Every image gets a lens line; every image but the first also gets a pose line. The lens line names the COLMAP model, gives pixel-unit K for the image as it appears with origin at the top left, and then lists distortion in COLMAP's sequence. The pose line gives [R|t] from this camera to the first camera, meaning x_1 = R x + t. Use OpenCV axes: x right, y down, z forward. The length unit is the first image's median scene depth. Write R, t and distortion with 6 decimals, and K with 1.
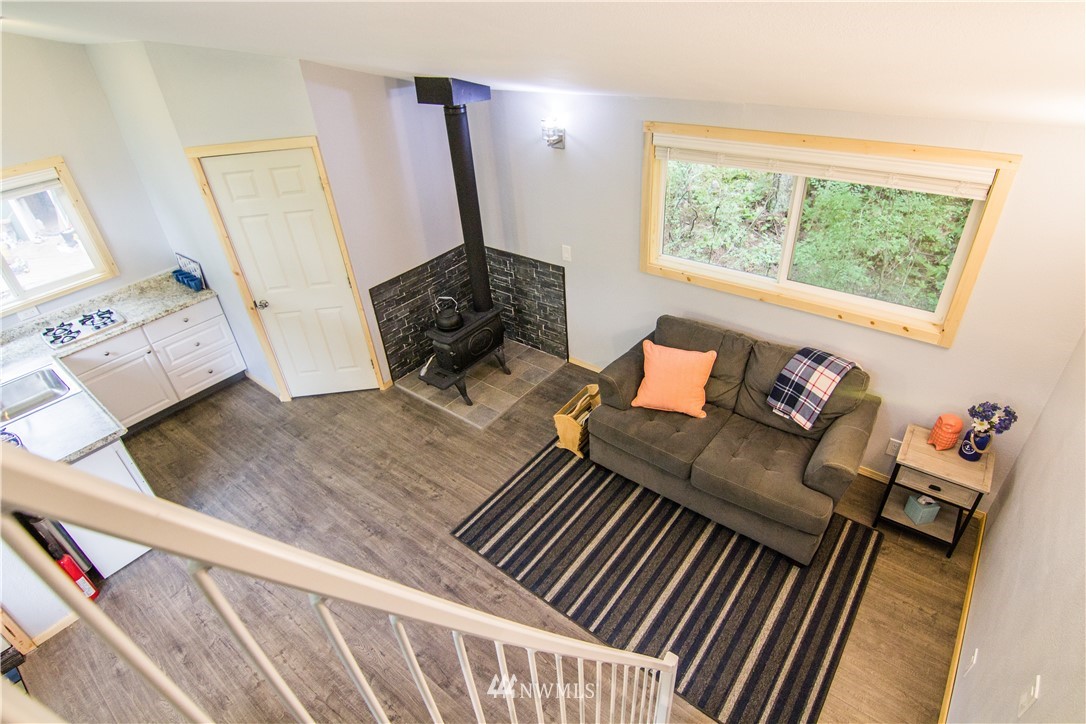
lens RADIAL K [[562.5, 0, 543.0], [0, 562.5, 362.0], [0, 0, 1]] dist [0.001312, -0.020252]
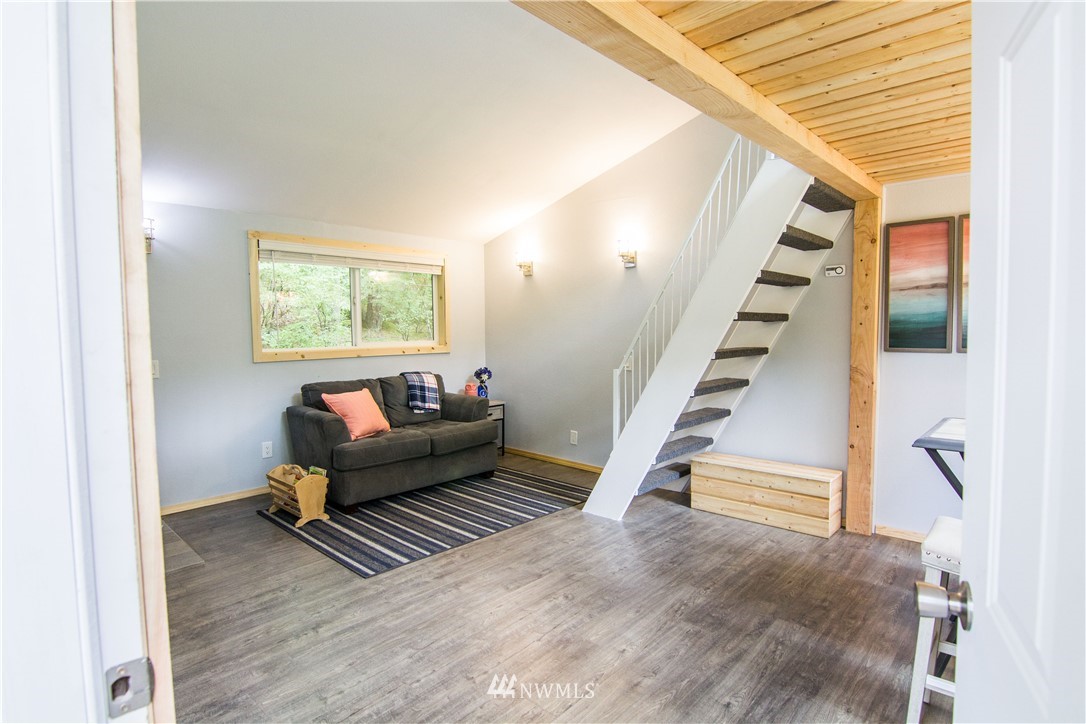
lens RADIAL K [[562.5, 0, 543.0], [0, 562.5, 362.0], [0, 0, 1]] dist [0.001312, -0.020252]
pose [[0.074845, -0.001107, 0.997195, -0.990603], [0.556470, 0.829863, -0.040845, 0.217984], [-0.827490, 0.557966, 0.062727, 0.543774]]
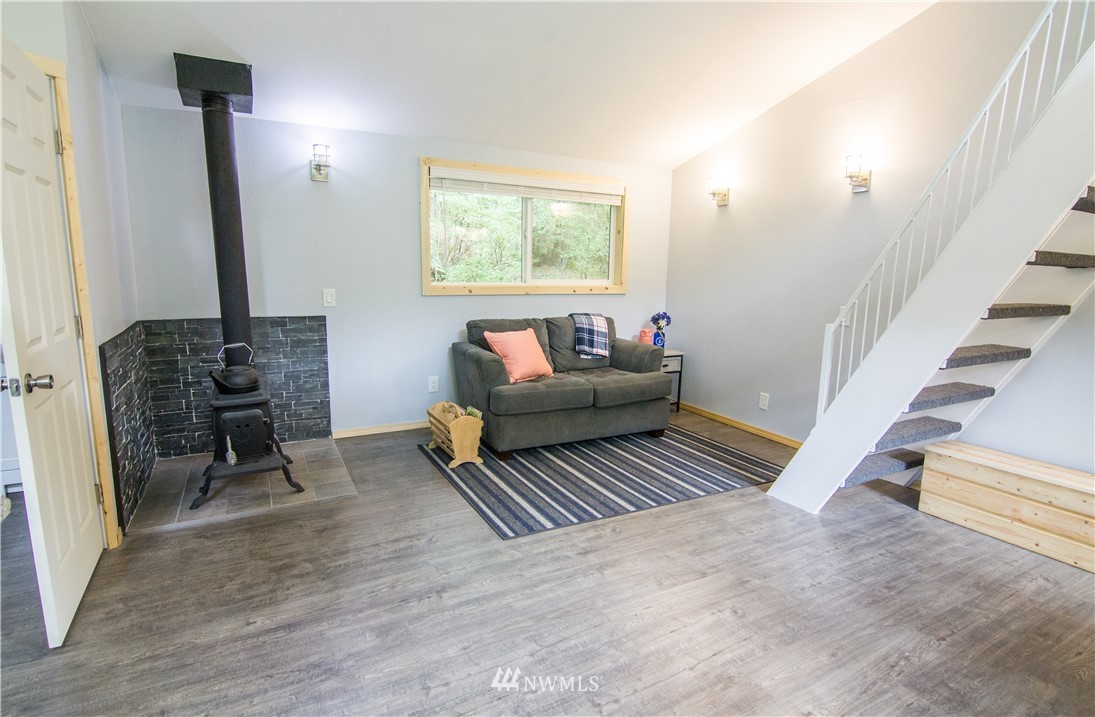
lens RADIAL K [[562.6, 0, 547.5], [0, 562.6, 358.5], [0, 0, 1]] dist [0.002615, -0.017481]
pose [[0.387816, -0.078019, 0.918429, -0.827710], [0.475033, 0.870811, -0.126614, 0.215379], [-0.789900, 0.485387, 0.374777, 0.545867]]
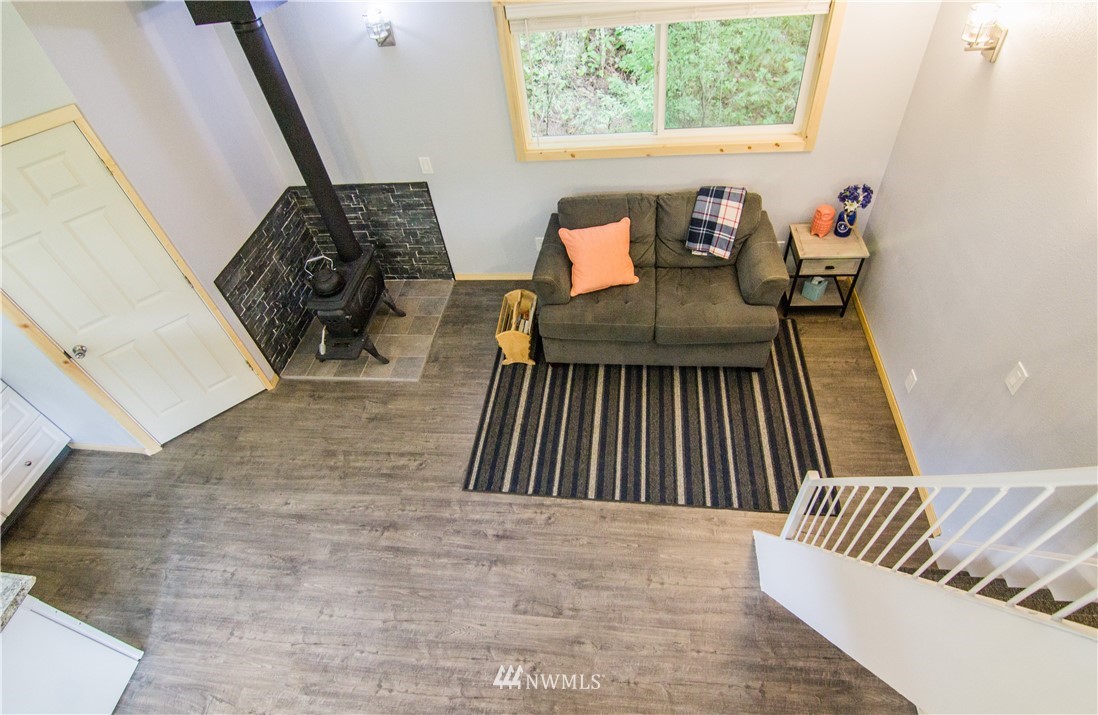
lens RADIAL K [[569.8, 0, 549.0], [0, 569.8, 357.5], [0, 0, 1]] dist [0.002452, -0.019230]
pose [[0.852200, -0.399118, 0.338319, -0.277983], [0.331446, 0.912132, 0.241162, -0.085721], [-0.404843, -0.093384, 0.909605, 0.080063]]
